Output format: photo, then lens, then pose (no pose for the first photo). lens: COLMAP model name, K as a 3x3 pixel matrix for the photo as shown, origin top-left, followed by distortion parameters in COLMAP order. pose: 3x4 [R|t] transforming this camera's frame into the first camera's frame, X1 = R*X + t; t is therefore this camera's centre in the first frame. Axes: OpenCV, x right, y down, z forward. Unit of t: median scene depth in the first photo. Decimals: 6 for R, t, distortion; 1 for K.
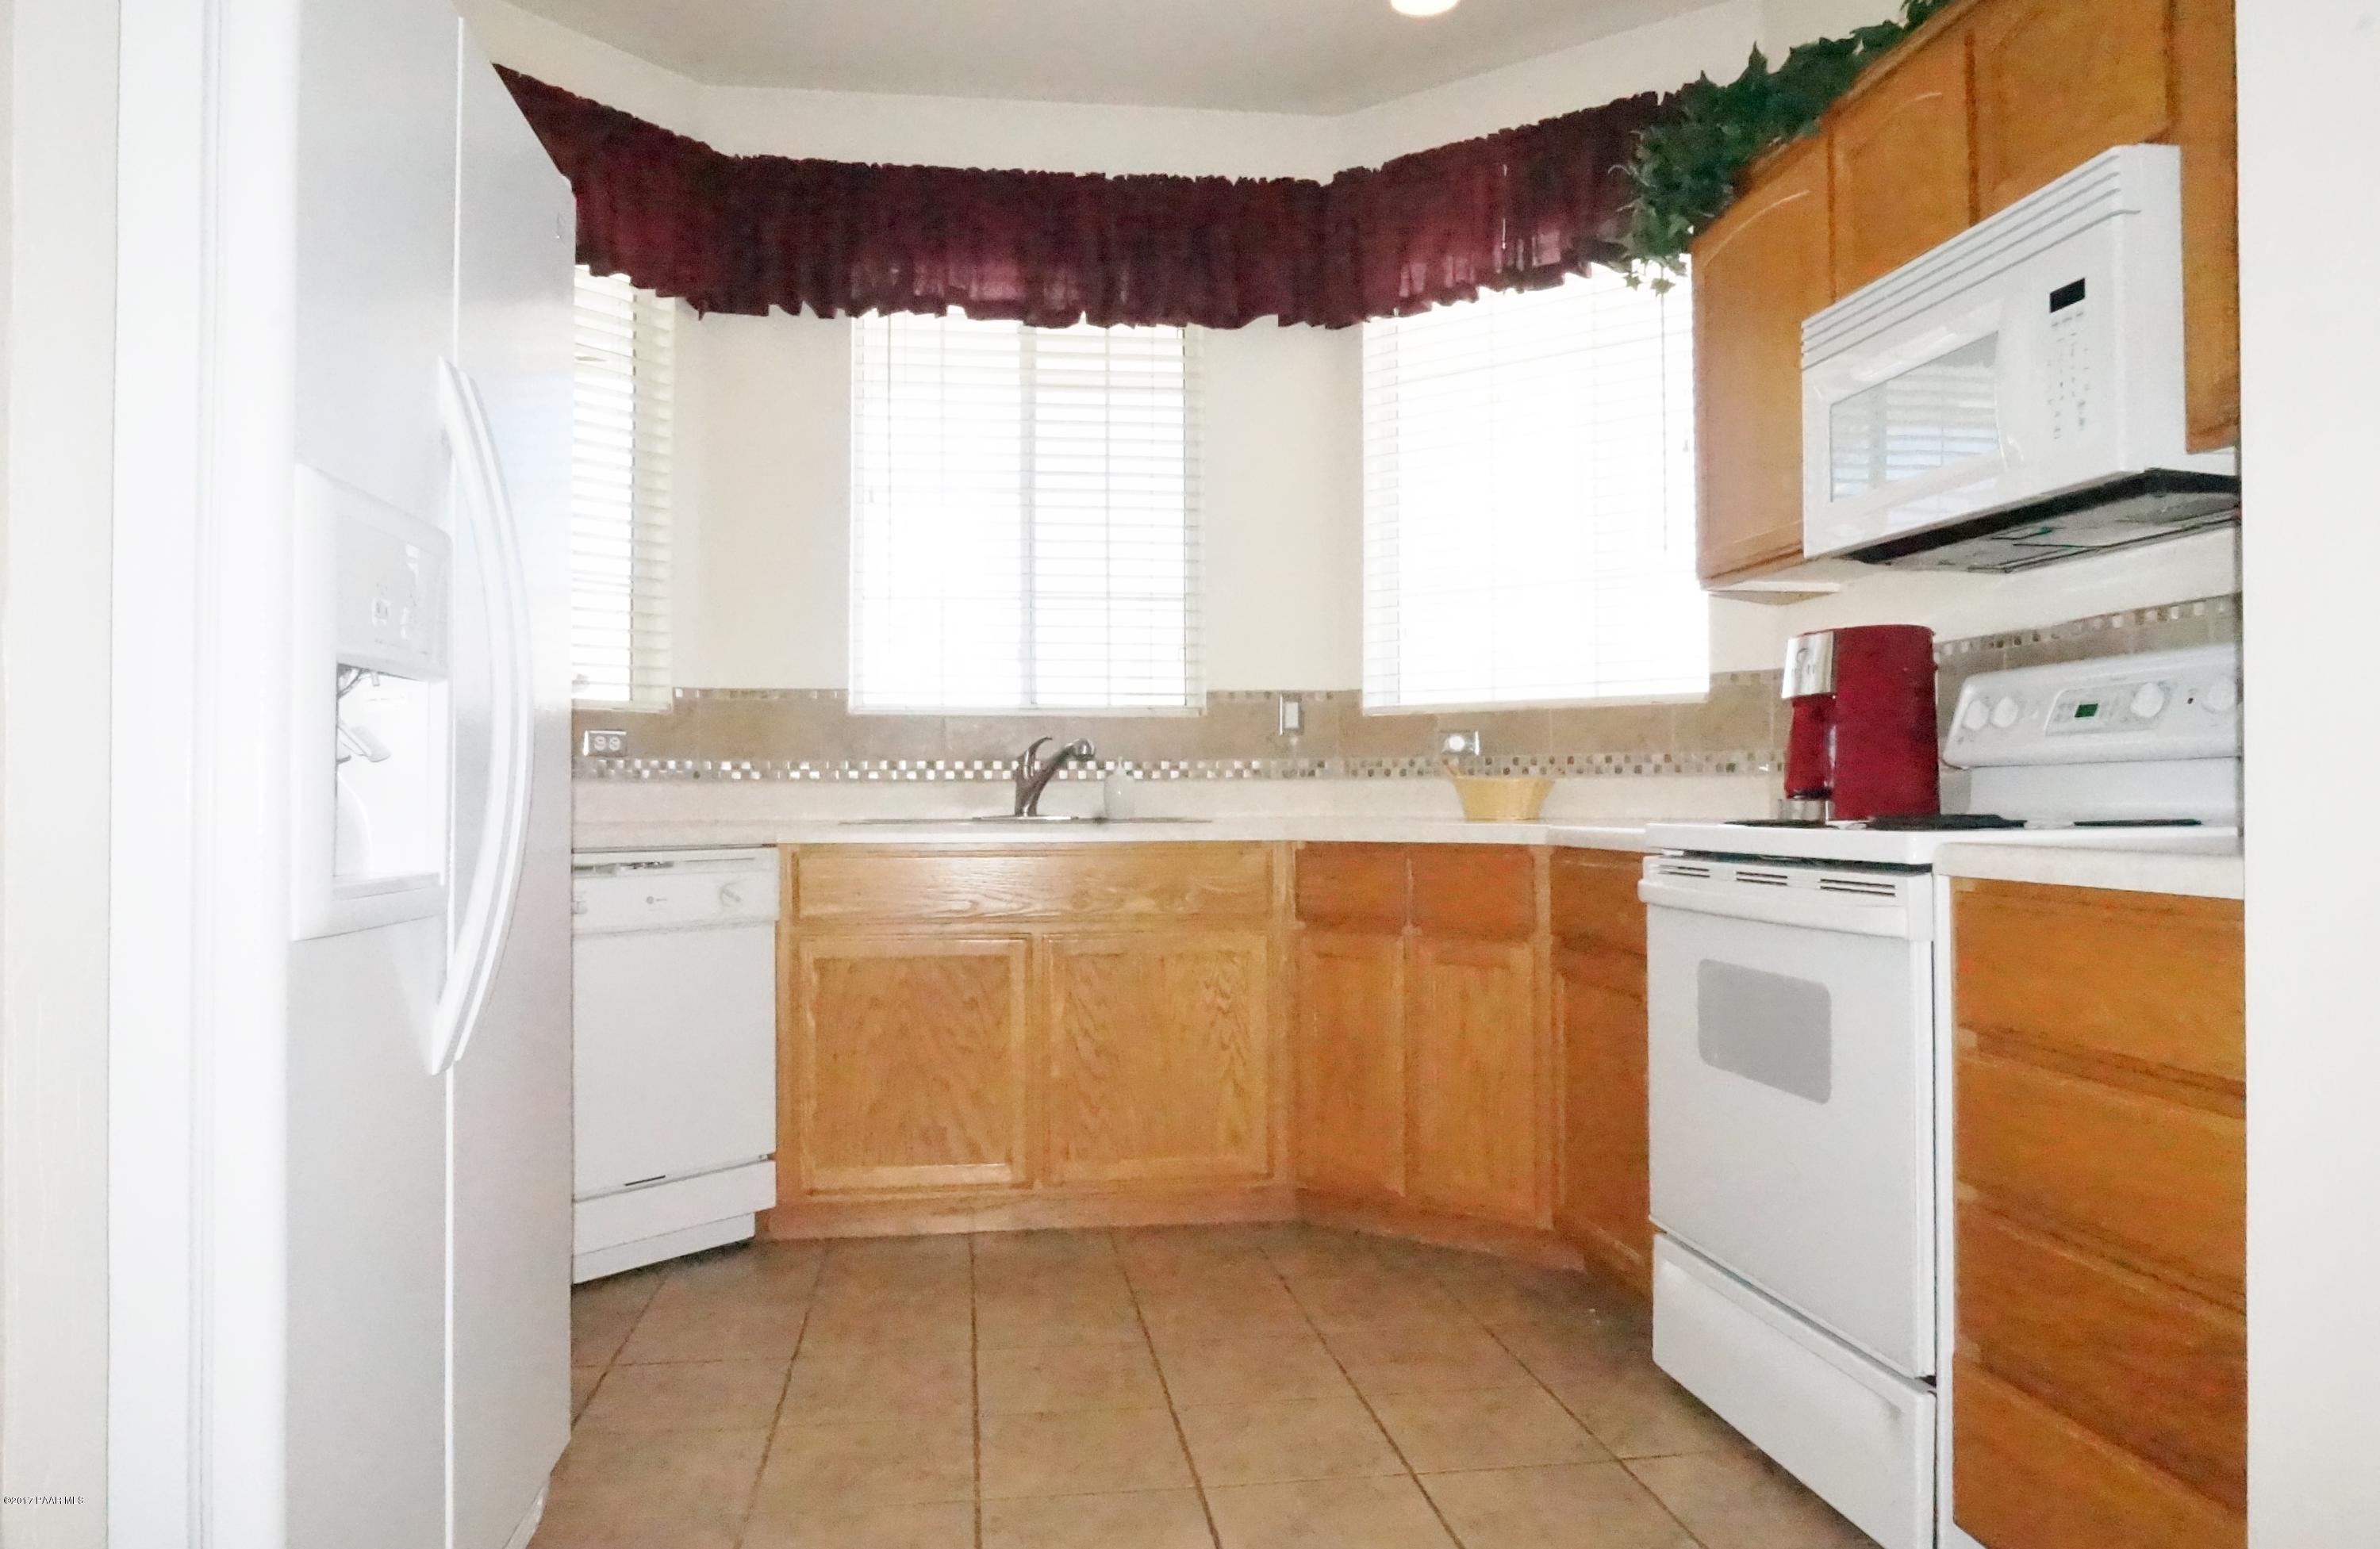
lens RADIAL K [[1593.1, 0, 1189.6], [0, 1593.1, 764.5], [0, 0, 1]] dist [-0.004848, -0.001814]
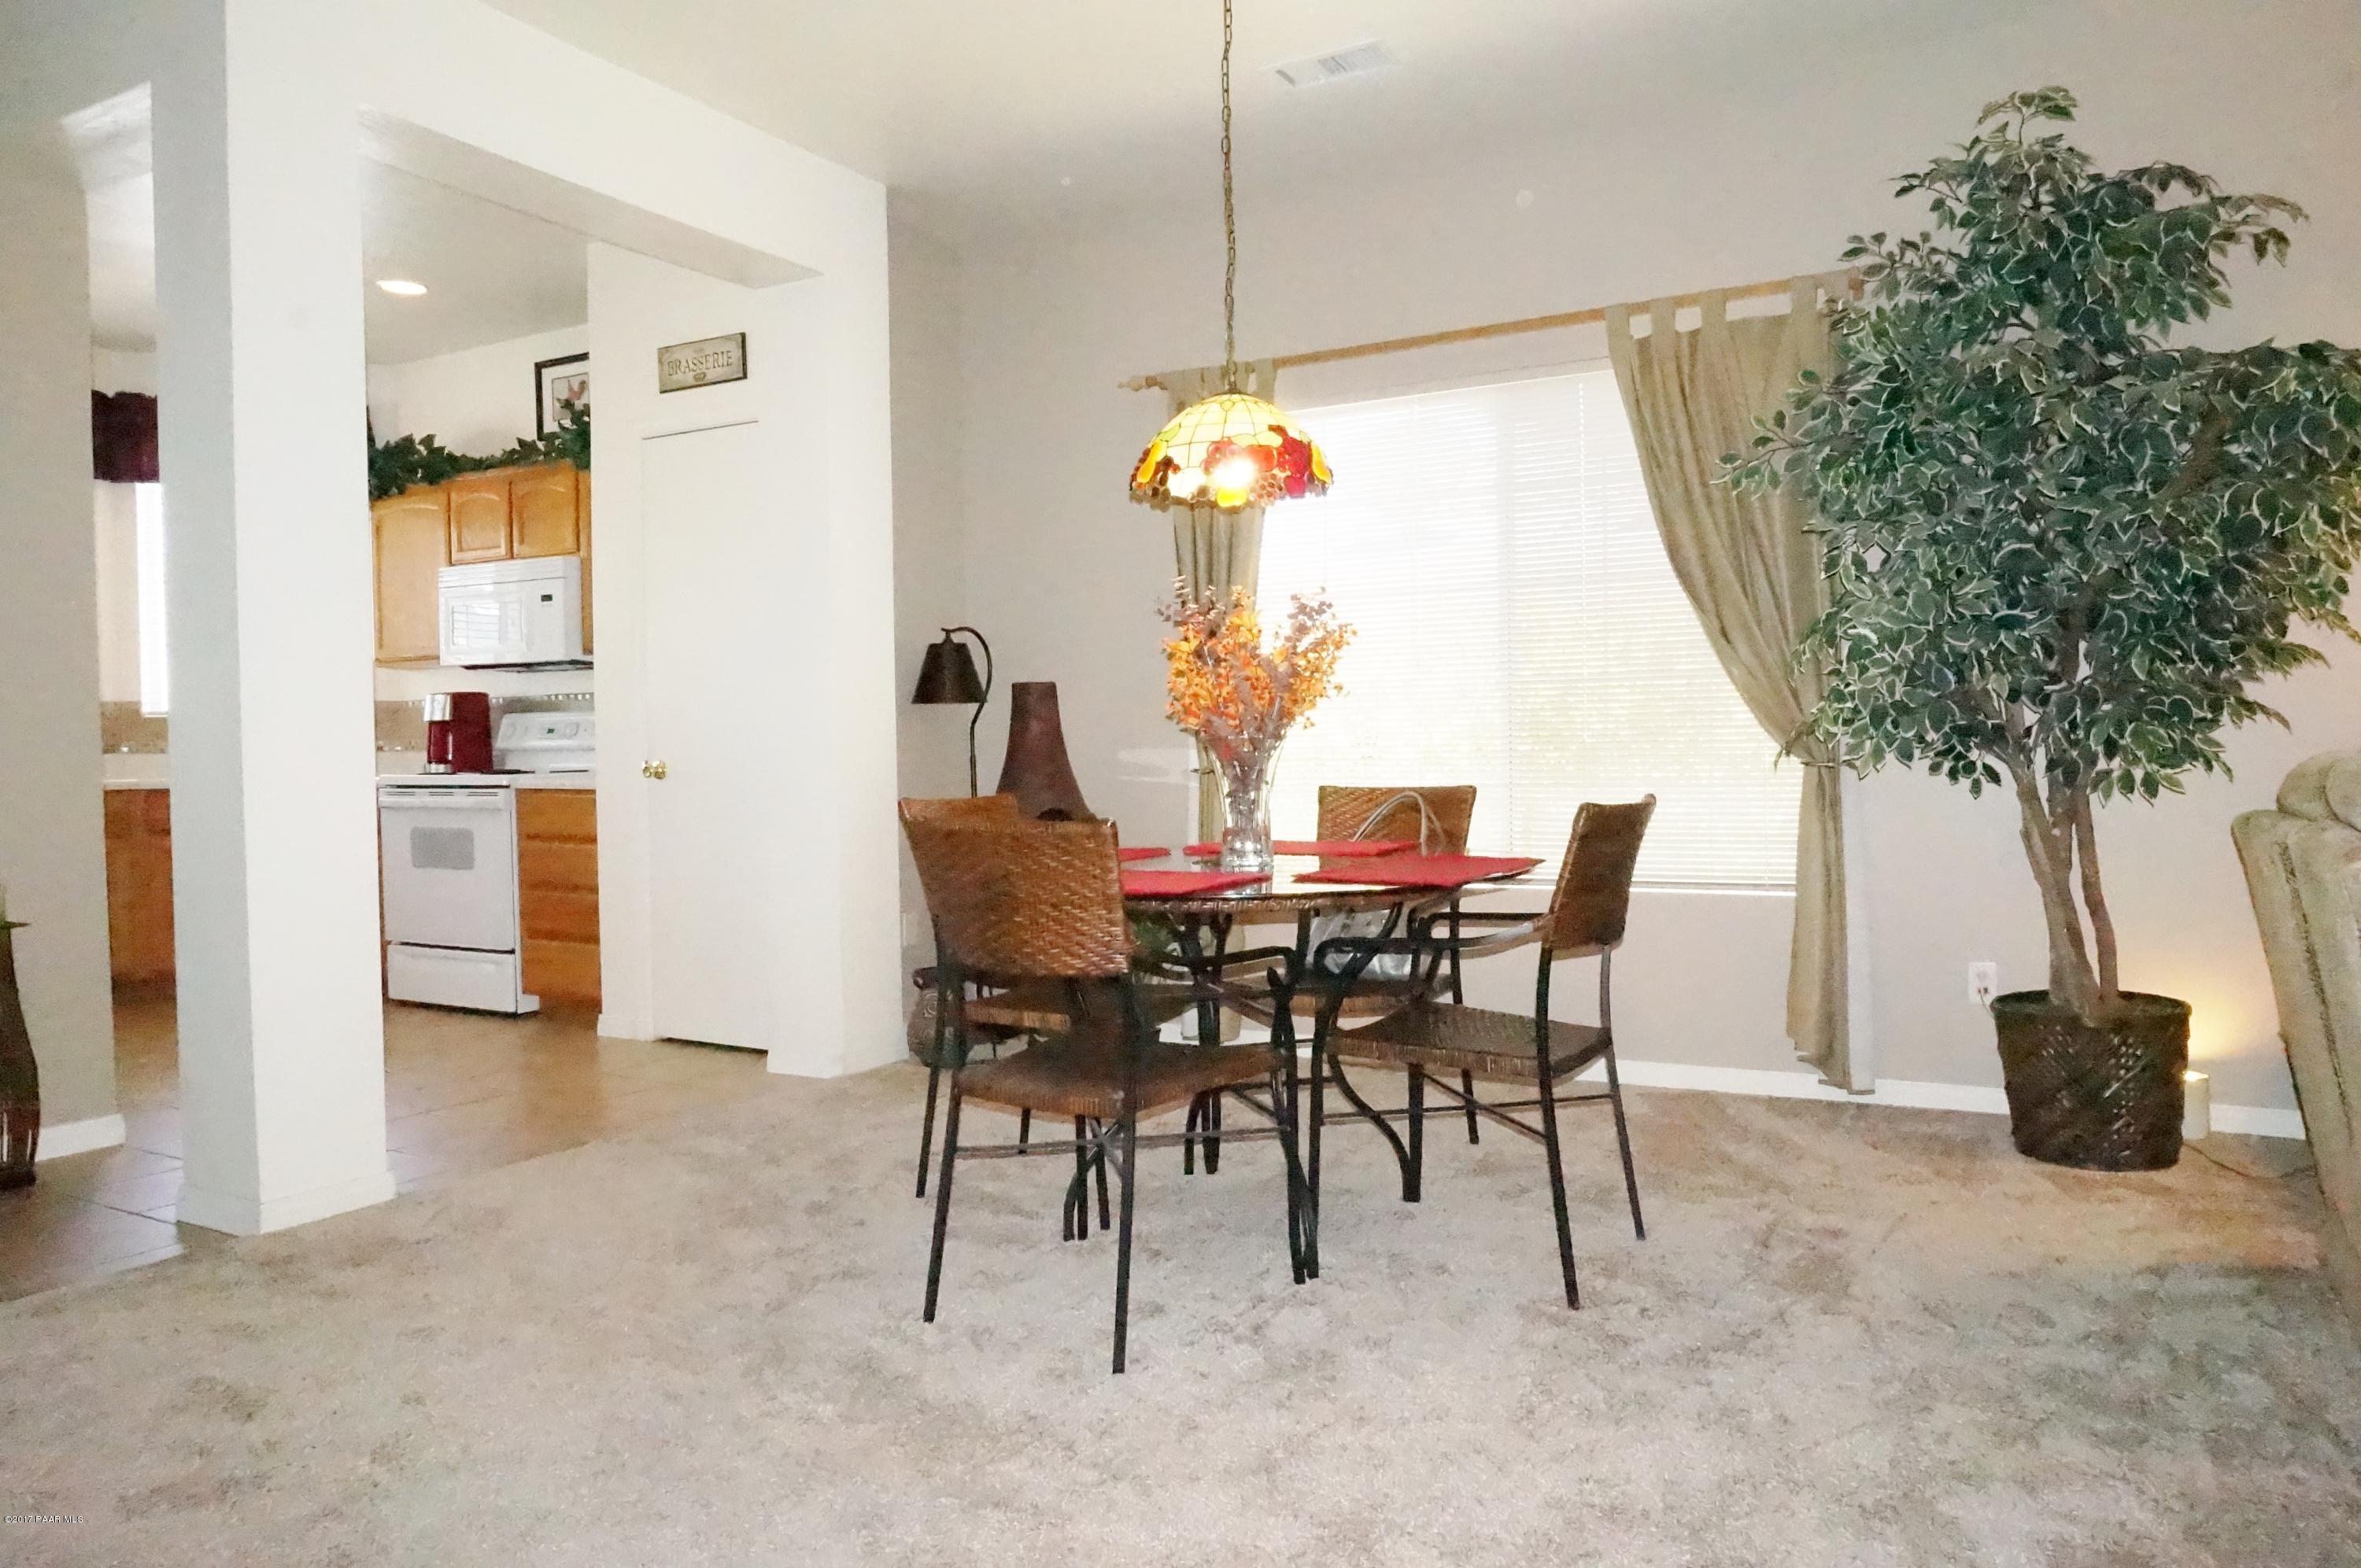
lens RADIAL K [[1571.2, 0, 1193.8], [0, 1571.2, 777.8], [0, 0, 1]] dist [-0.067251, 0.045366]
pose [[0.593600, -0.030118, 0.804197, -0.922347], [-0.000651, 0.999281, 0.037905, -0.052231], [-0.804760, -0.023024, 0.593154, -1.469540]]
